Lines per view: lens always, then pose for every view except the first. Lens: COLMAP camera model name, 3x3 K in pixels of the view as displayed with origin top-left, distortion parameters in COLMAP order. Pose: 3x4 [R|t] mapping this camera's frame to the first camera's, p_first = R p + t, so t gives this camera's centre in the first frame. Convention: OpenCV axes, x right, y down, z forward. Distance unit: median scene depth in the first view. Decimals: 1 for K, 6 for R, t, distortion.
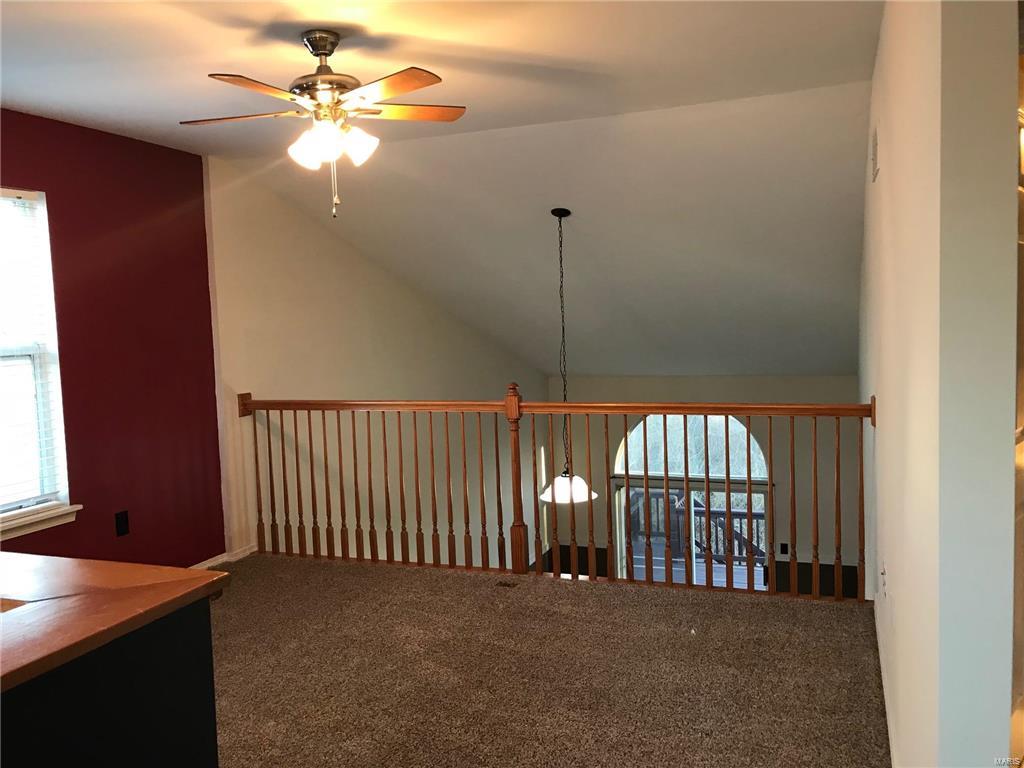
lens RADIAL K [[846.0, 0, 516.4], [0, 846.0, 372.4], [0, 0, 1]] dist [0.135026, -0.362267]
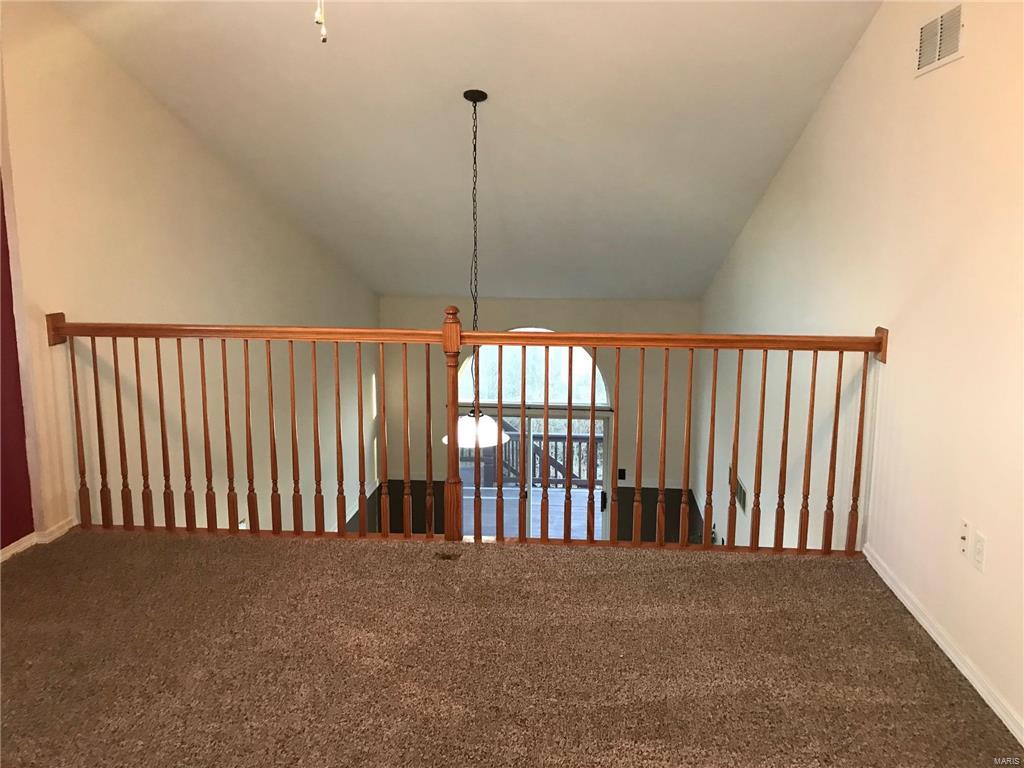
lens RADIAL K [[839.4, 0, 514.7], [0, 839.4, 370.6], [0, 0, 1]] dist [0.050494, -0.061599]
pose [[0.958155, -0.006204, 0.286183, -0.151578], [-0.021014, 0.995543, 0.091940, -0.001223], [-0.285478, -0.094107, 0.953754, 0.203605]]
